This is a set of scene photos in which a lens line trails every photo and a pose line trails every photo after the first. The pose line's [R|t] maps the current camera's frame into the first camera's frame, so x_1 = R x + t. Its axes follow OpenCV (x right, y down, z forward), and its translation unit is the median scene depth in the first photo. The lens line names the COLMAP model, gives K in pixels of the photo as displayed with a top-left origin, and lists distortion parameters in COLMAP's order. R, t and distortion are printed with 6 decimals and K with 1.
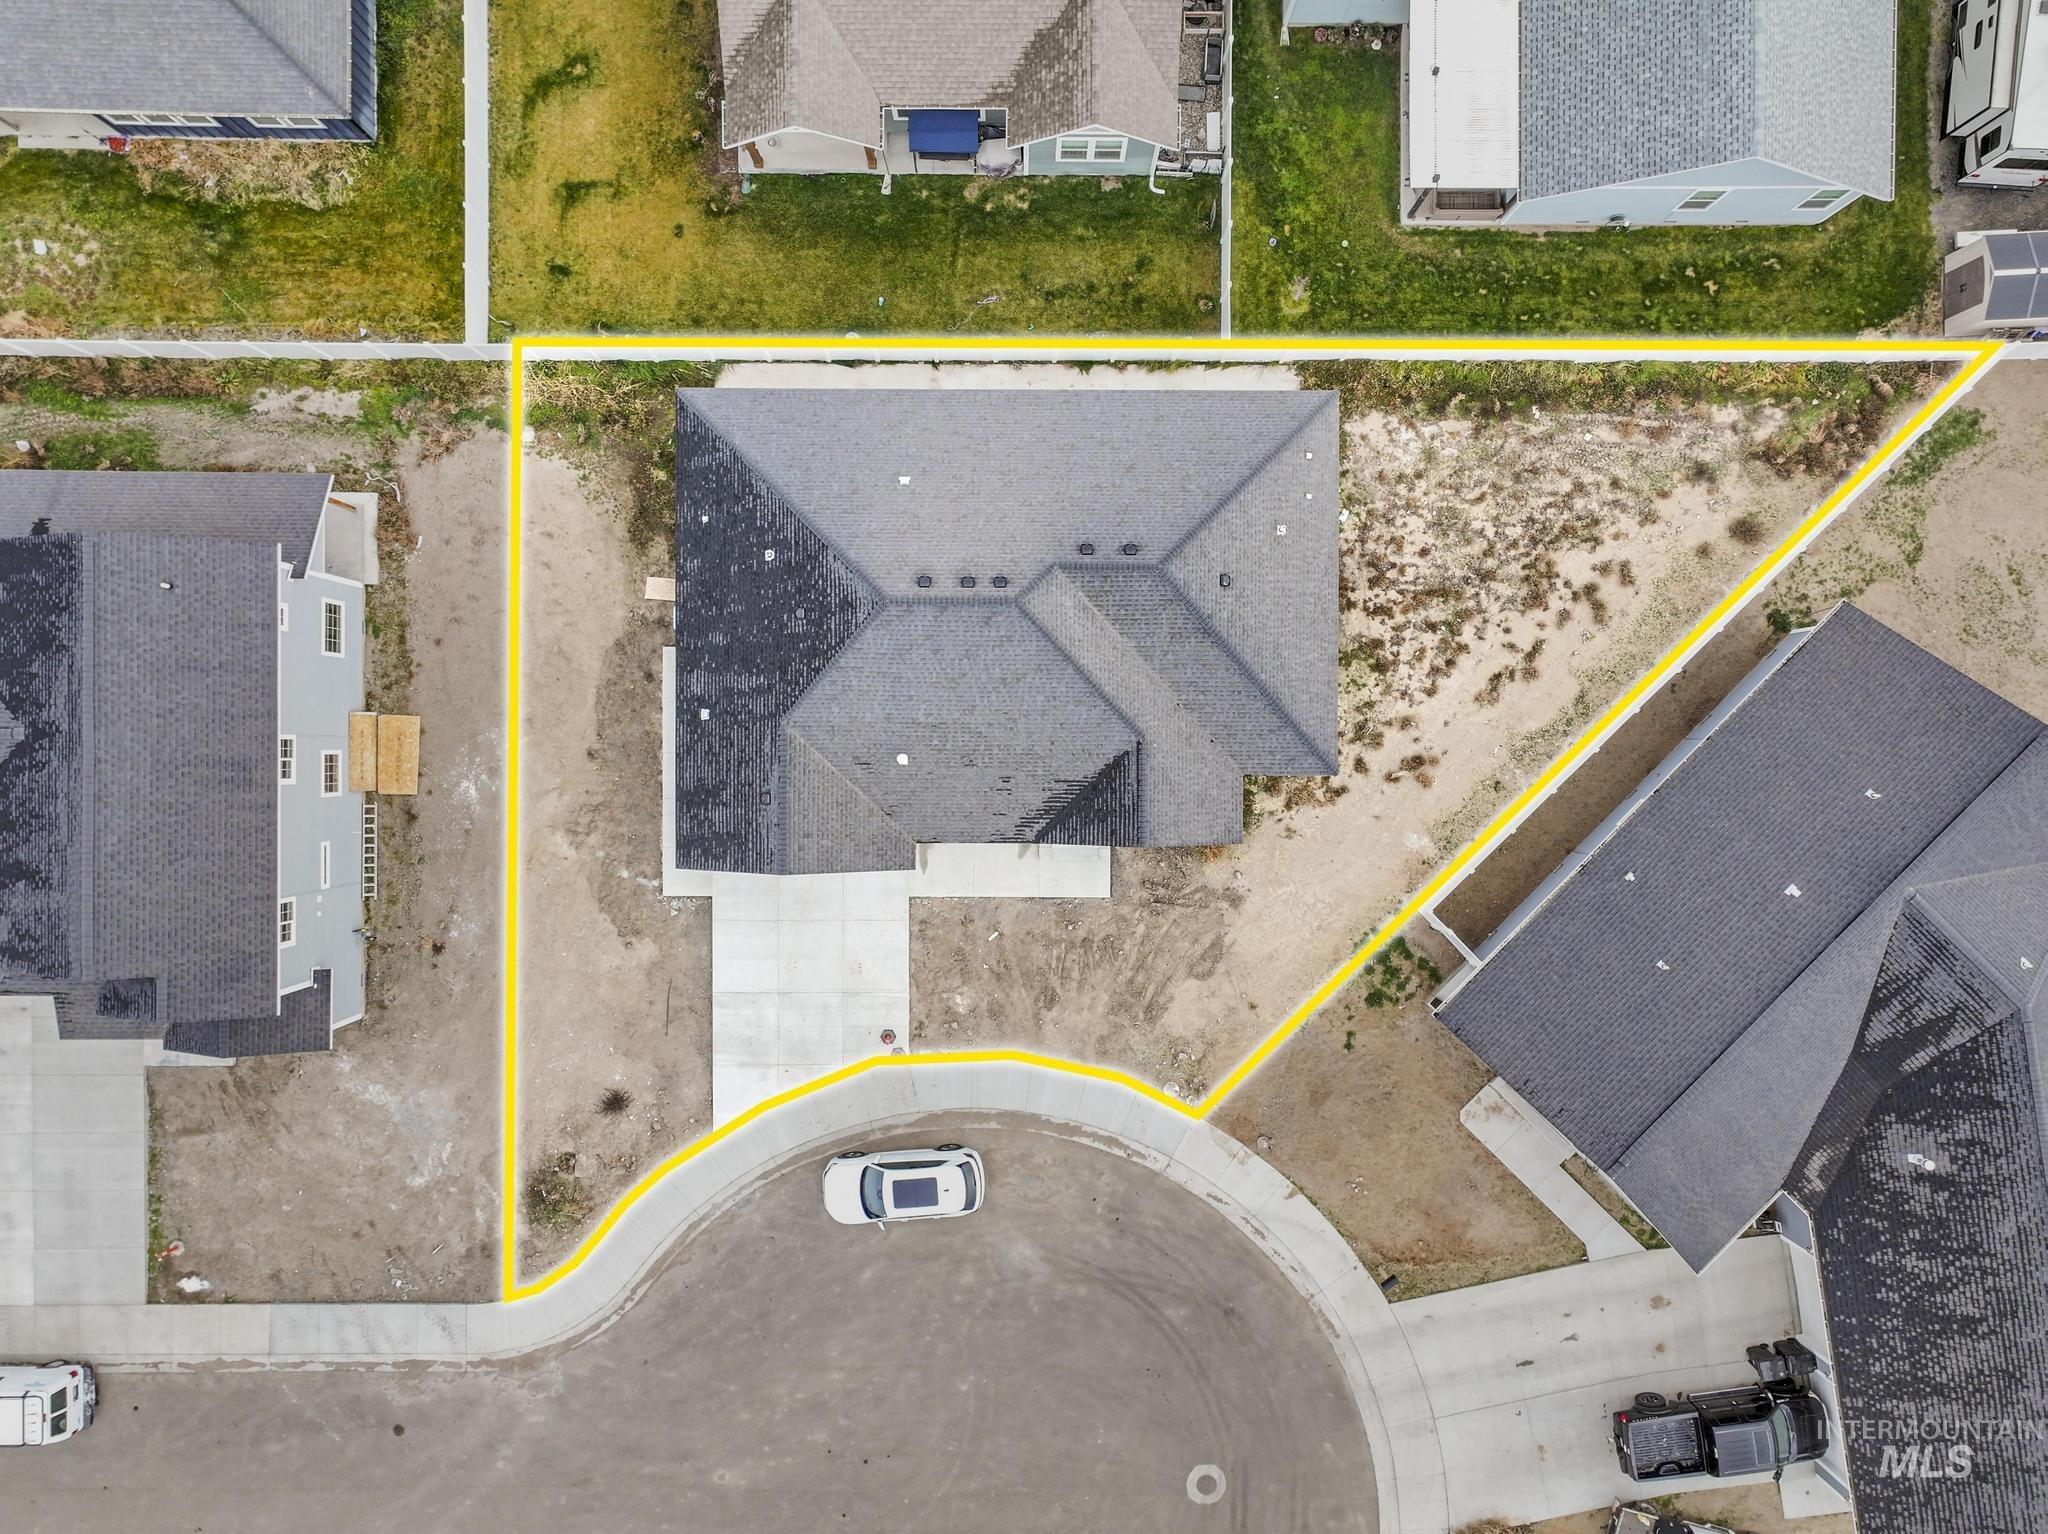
lens RADIAL K [[1457.8, 0, 1024.0], [0, 1457.8, 767.0], [0, 0, 1]] dist [-0.010450, 0.024544]
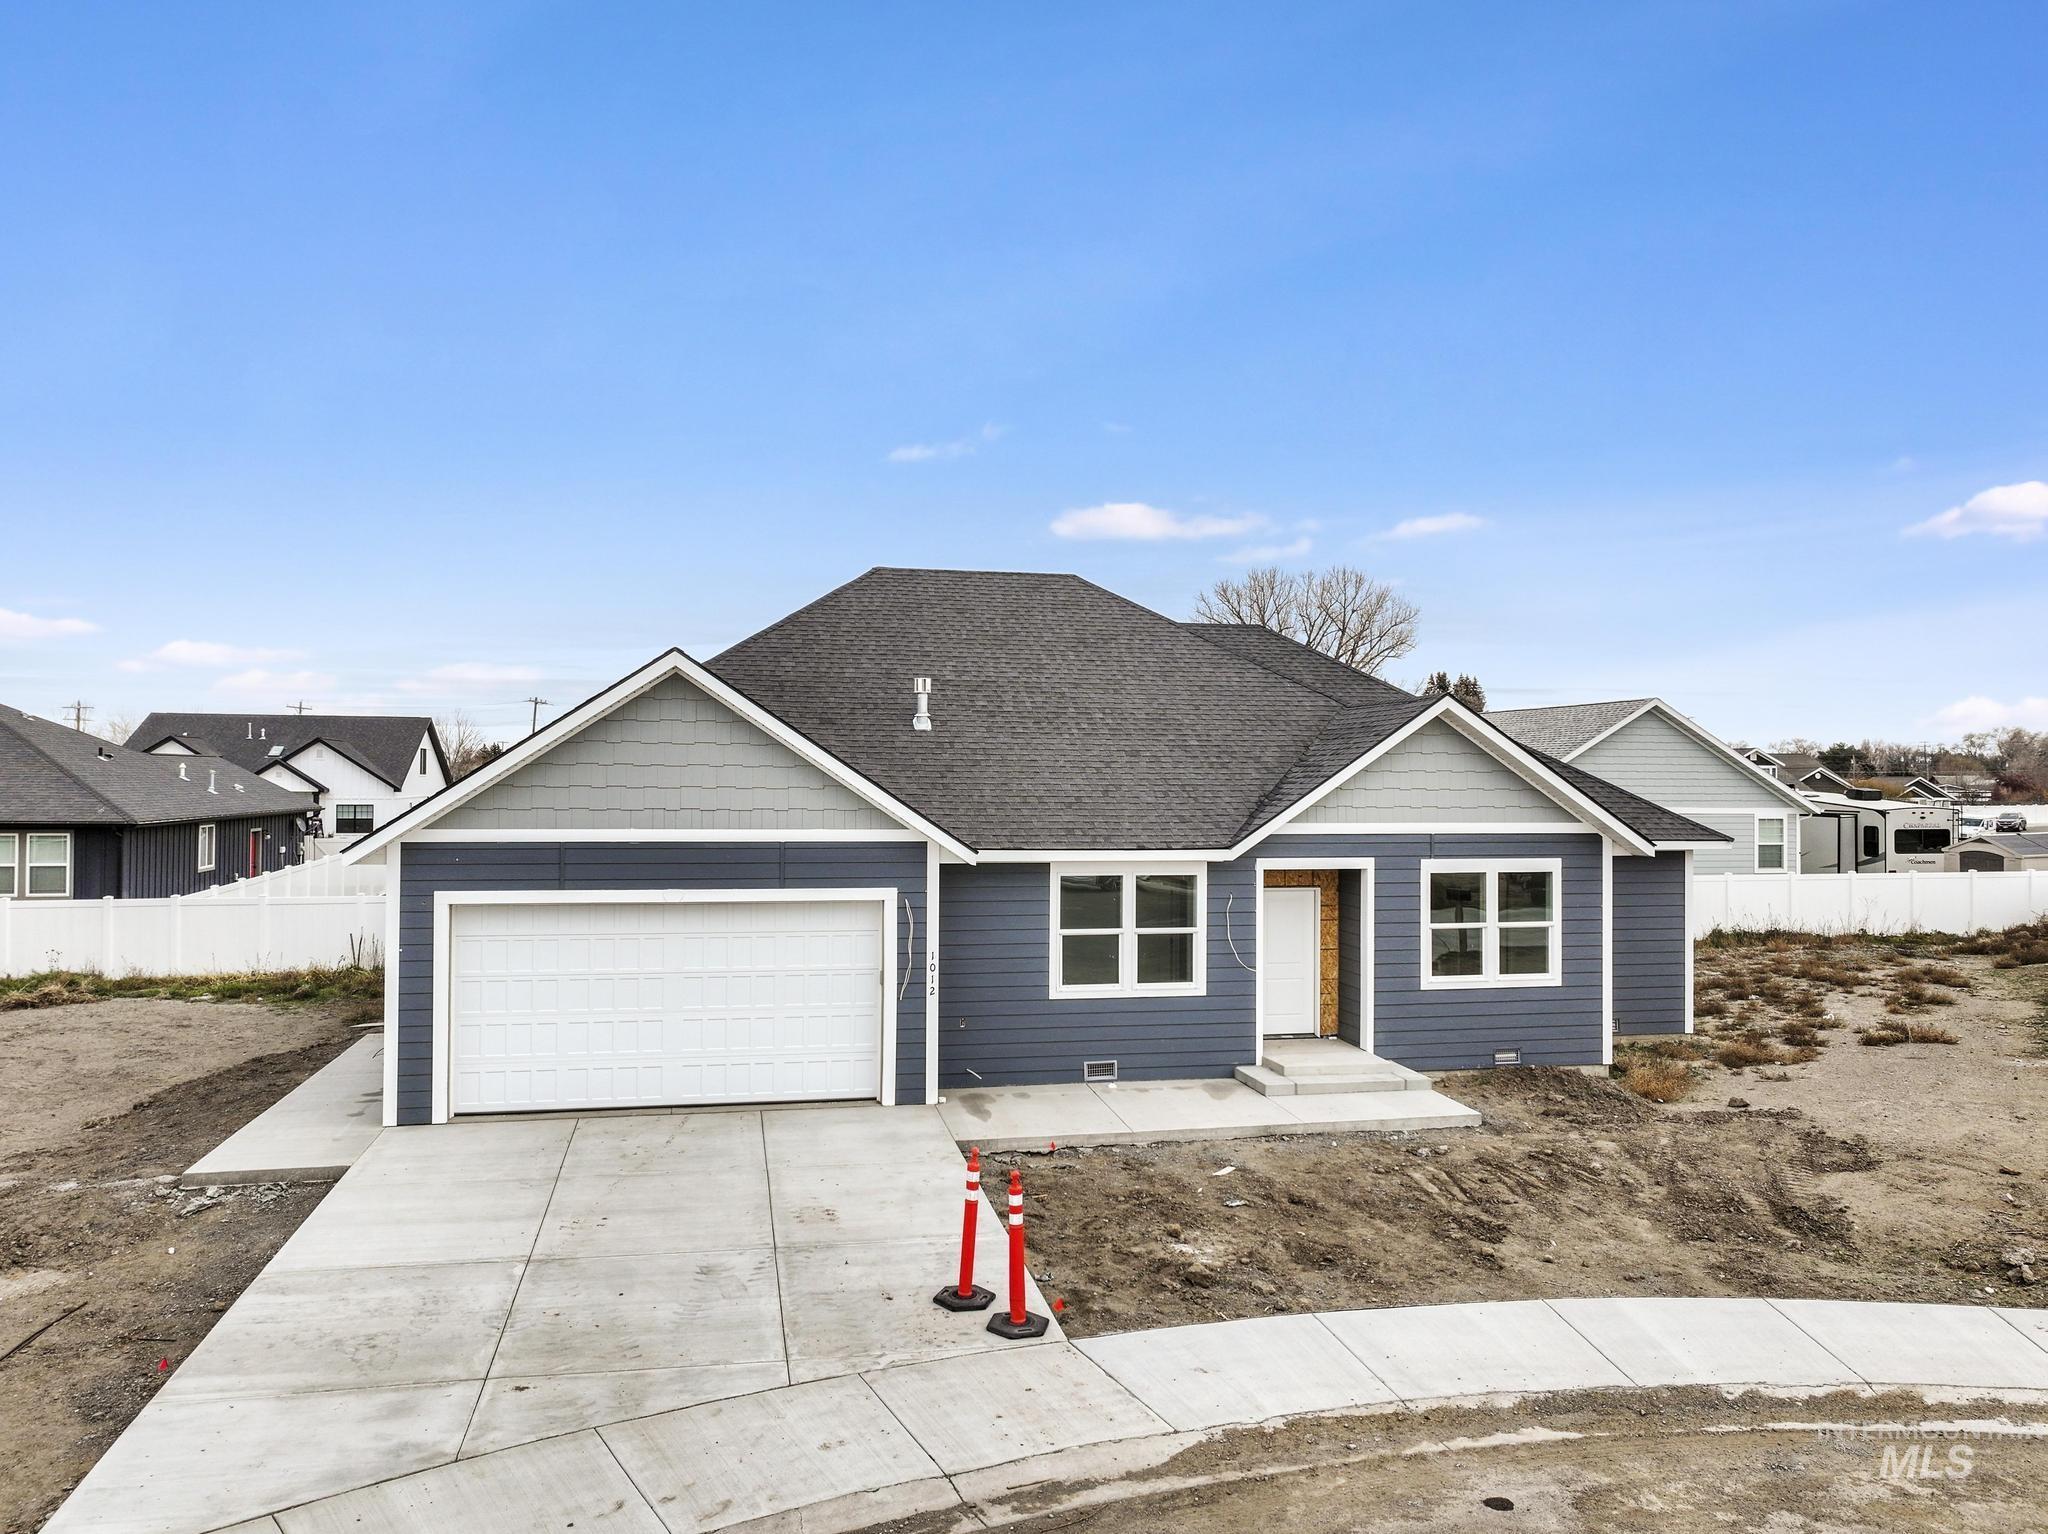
lens RADIAL K [[1462.0, 0, 1024.0], [0, 1462.0, 767.0], [0, 0, 1]] dist [-0.010145, 0.024983]
pose [[0.977979, 0.001849, 0.208693, -0.135438], [0.208701, -0.007225, -0.977953, 0.432754], [-0.000301, 0.999972, -0.007452, 0.909066]]
